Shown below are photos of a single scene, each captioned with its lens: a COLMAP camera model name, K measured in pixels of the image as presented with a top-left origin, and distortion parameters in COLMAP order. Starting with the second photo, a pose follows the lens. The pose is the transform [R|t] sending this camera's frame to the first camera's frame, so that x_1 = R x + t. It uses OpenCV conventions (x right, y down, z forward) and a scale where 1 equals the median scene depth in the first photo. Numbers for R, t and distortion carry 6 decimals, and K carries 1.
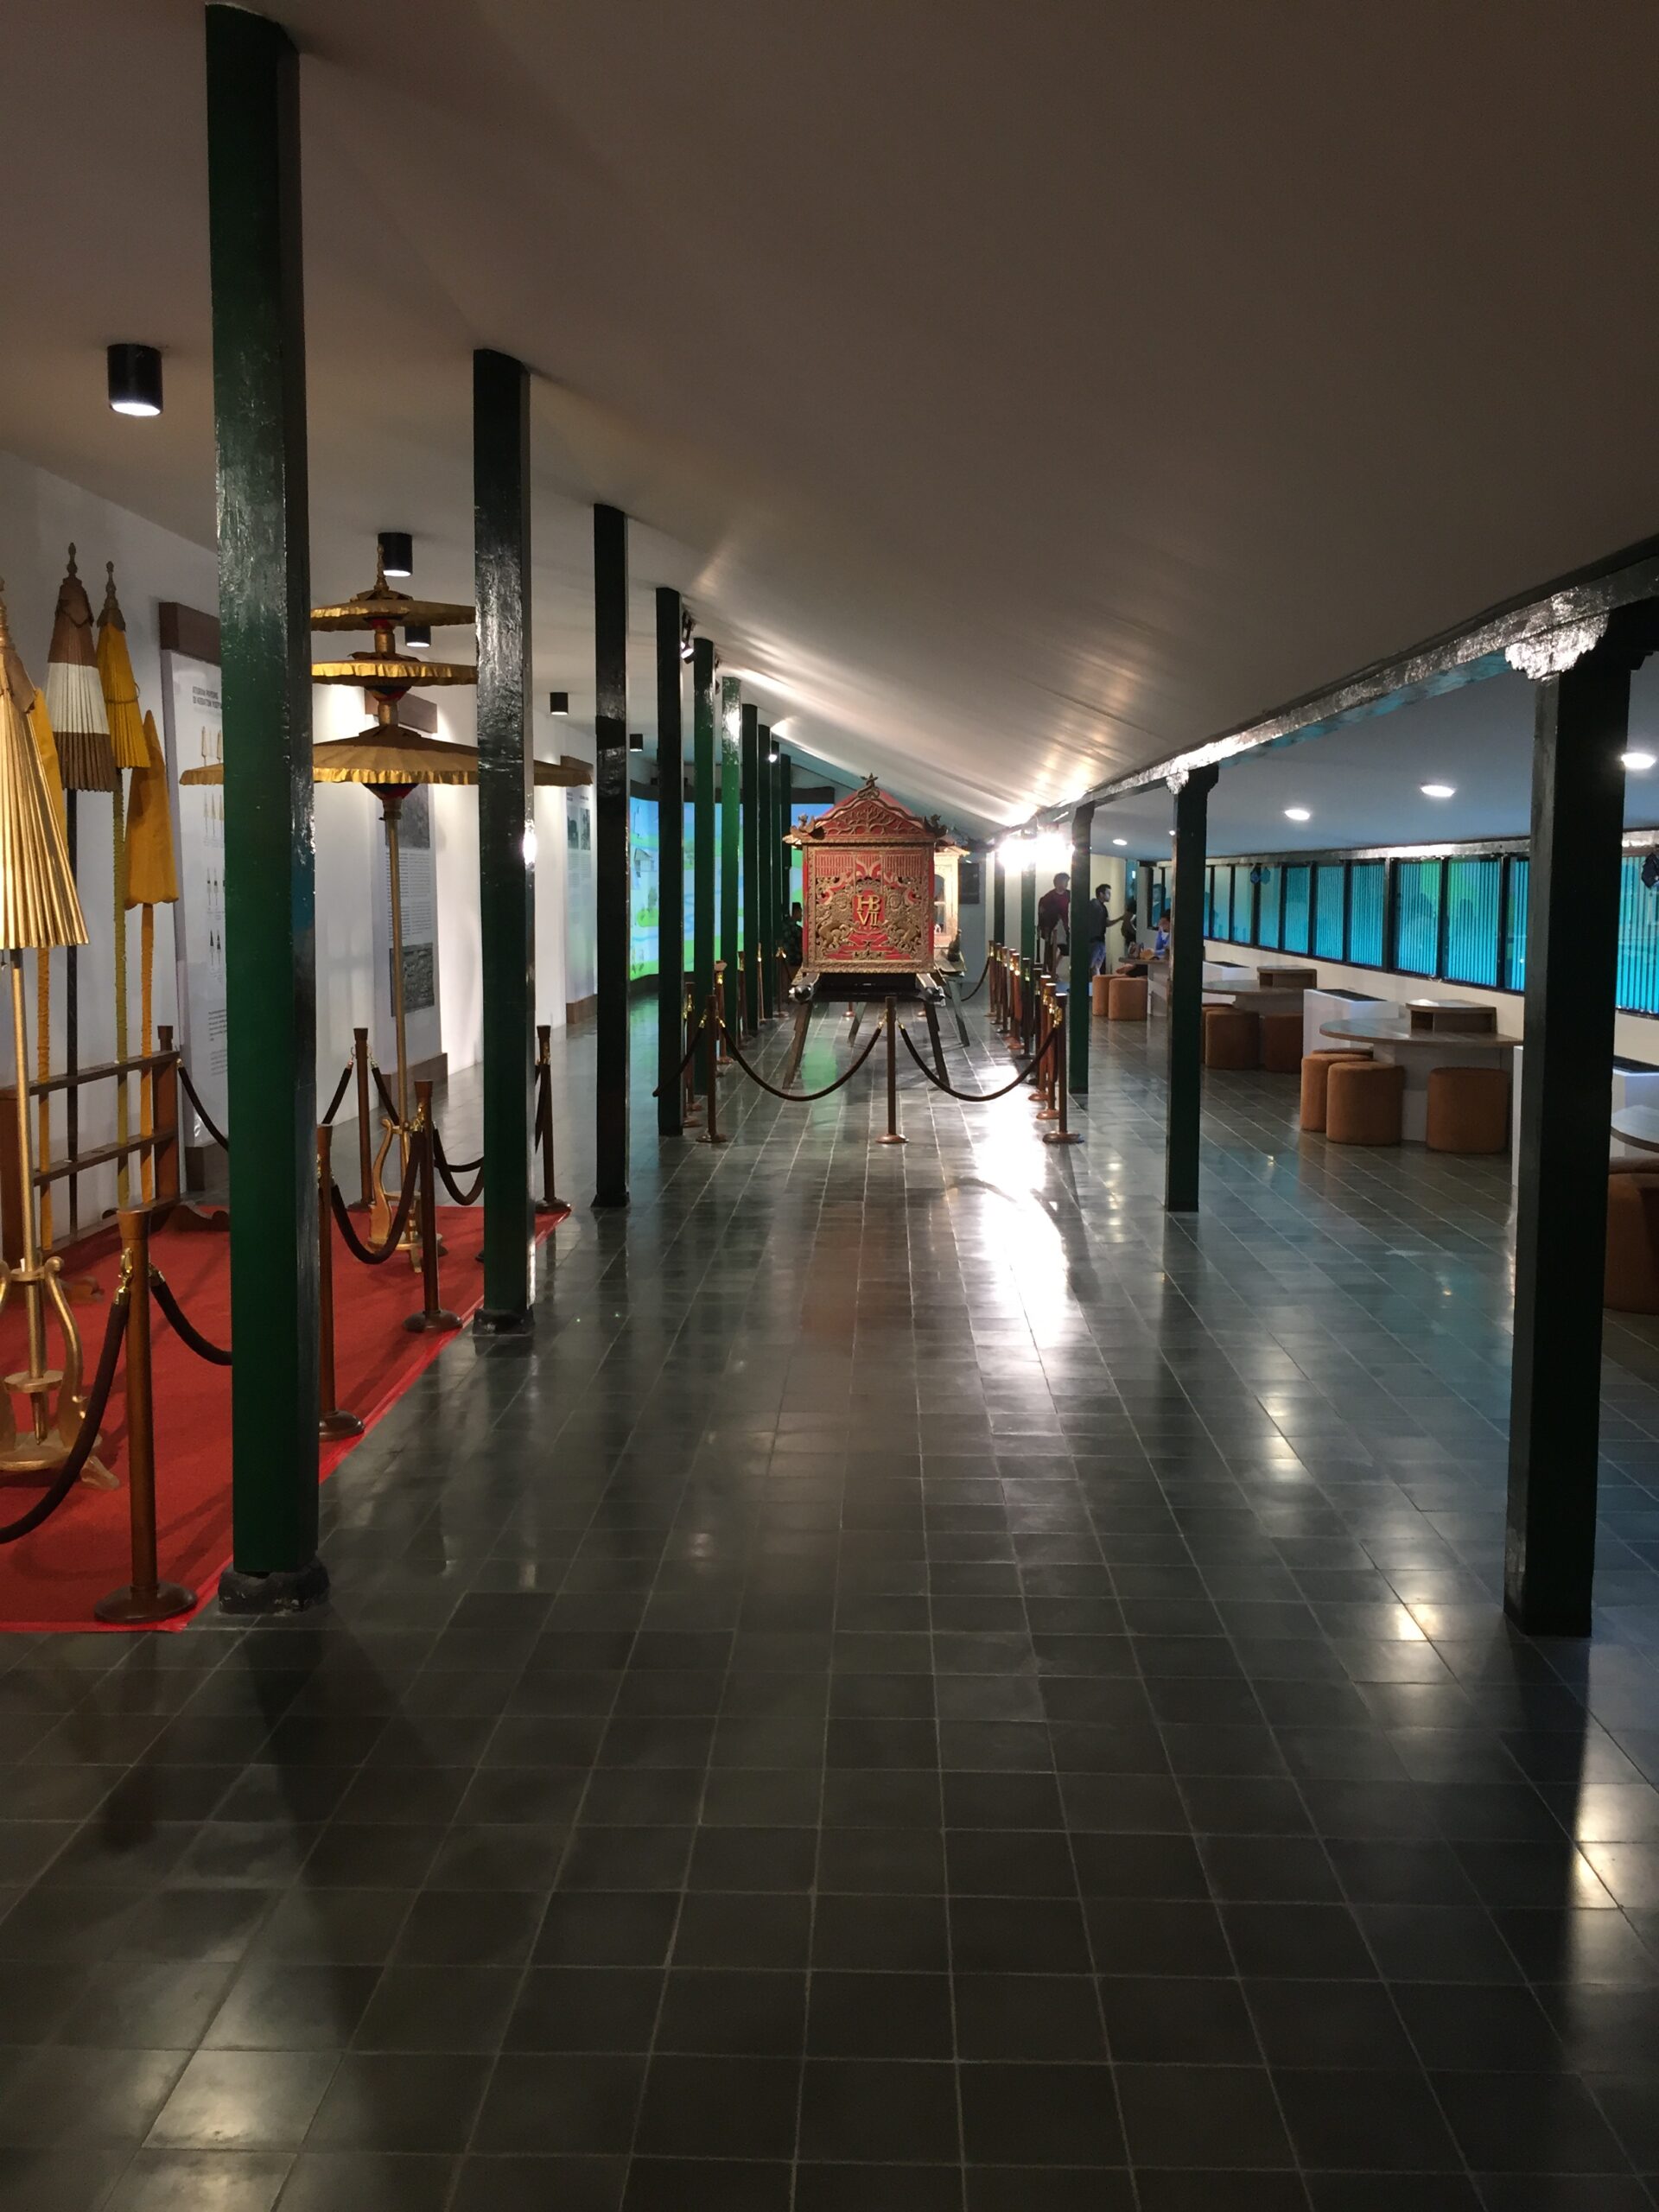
lens RADIAL K [[1894.4, 0, 822.8], [0, 1894.4, 1089.5], [0, 0, 1]] dist [0.051167, -0.005631]
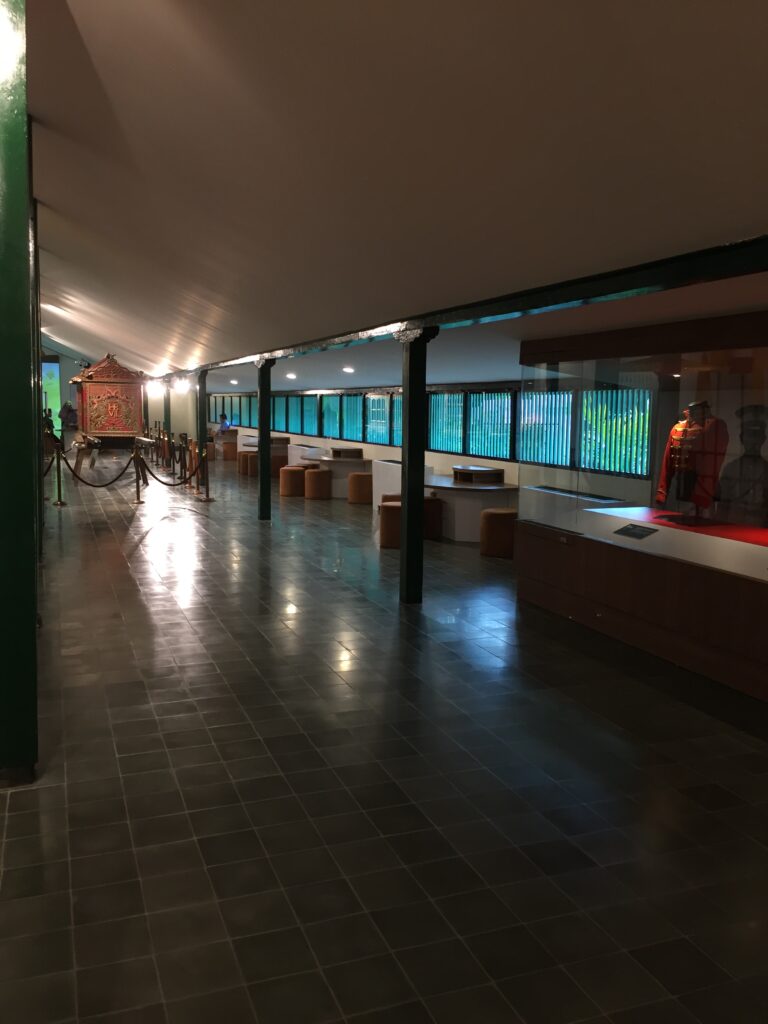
lens RADIAL K [[877.0, 0, 385.3], [0, 877.0, 513.4], [0, 0, 1]] dist [0.051167, -0.005631]
pose [[0.922744, -0.029908, 0.384251, -0.090109], [0.024610, 0.999522, 0.018697, 0.022930], [-0.384626, -0.007796, 0.923039, -0.158448]]
